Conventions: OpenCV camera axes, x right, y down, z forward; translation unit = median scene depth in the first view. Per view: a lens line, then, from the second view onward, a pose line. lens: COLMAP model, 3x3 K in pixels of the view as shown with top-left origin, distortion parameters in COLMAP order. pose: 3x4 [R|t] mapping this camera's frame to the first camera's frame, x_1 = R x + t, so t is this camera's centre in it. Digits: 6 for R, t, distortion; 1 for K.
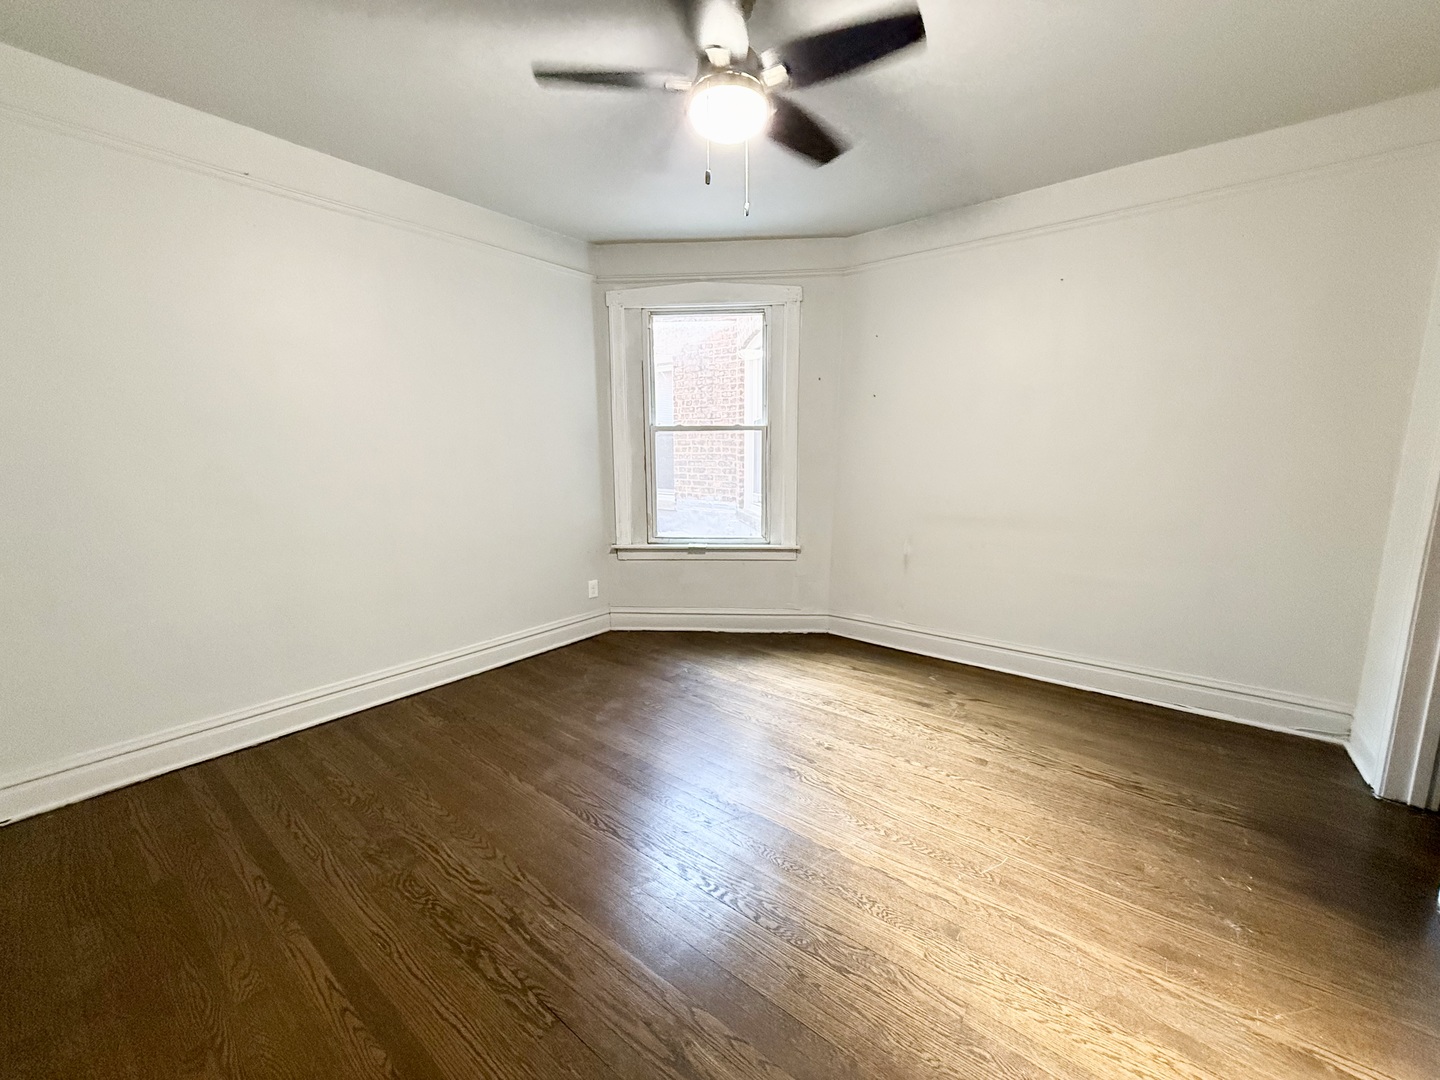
lens RADIAL K [[573.5, 0, 720.0], [0, 573.5, 540.0], [0, 0, 1]] dist [0.012109, -0.000058]
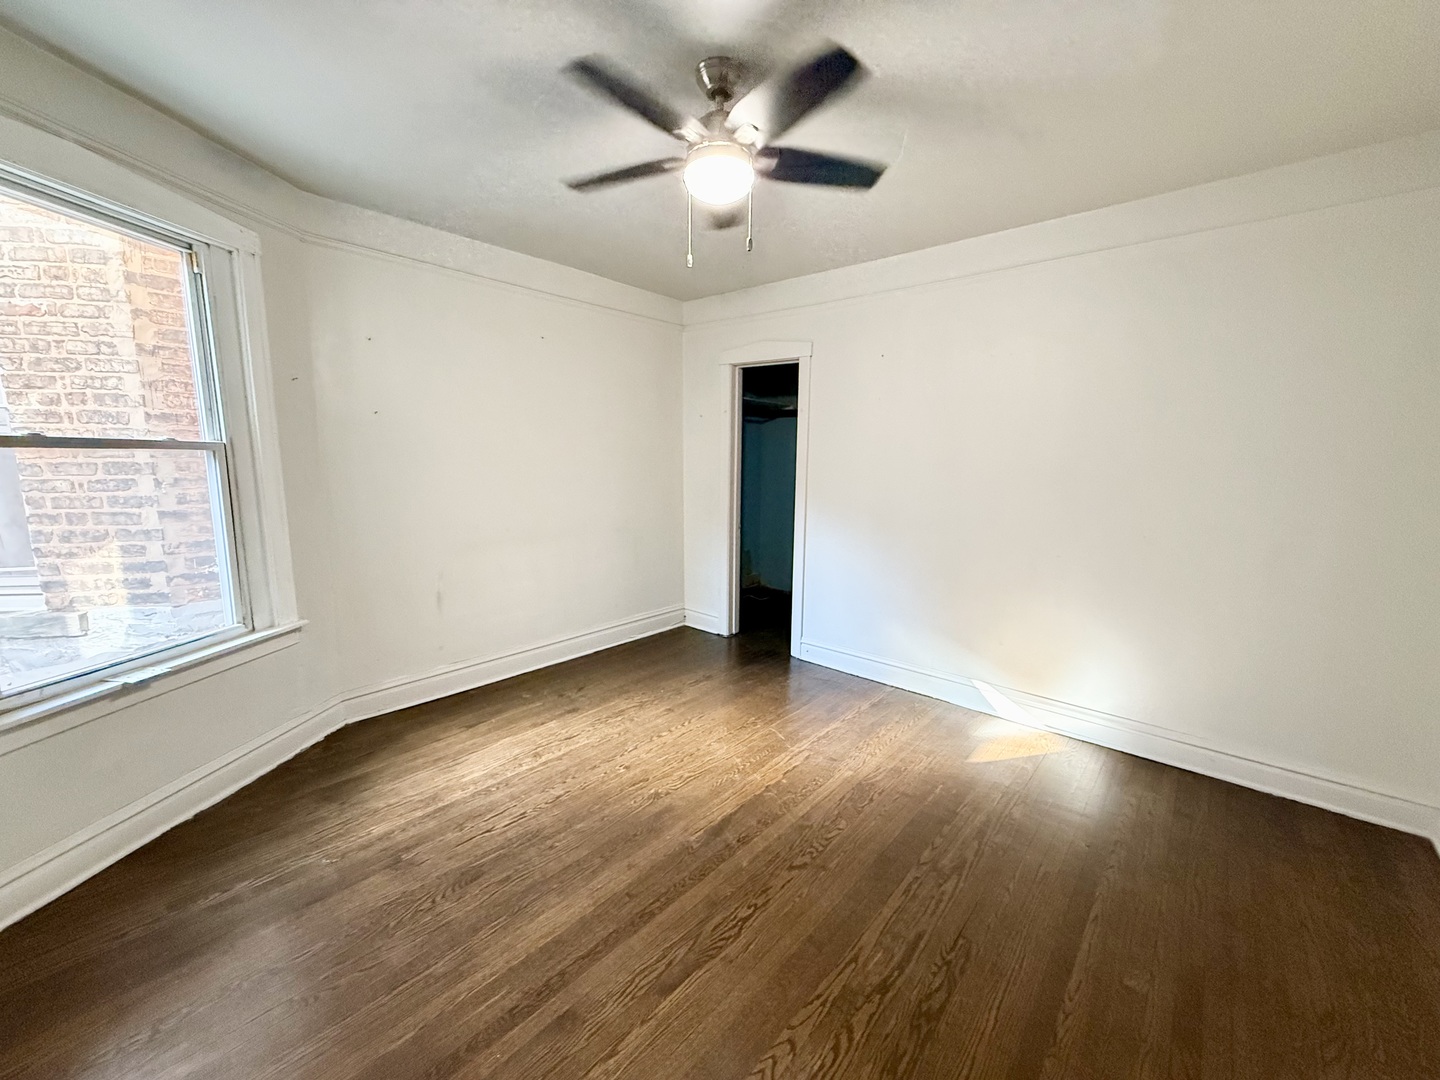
lens RADIAL K [[575.2, 0, 715.0], [0, 575.2, 544.6], [0, 0, 1]] dist [0.007519, 0.000397]
pose [[0.061805, -0.146136, 0.987332, -0.577922], [0.147364, 0.979718, 0.135784, -0.115505], [-0.987149, 0.137106, 0.082087, 0.517249]]
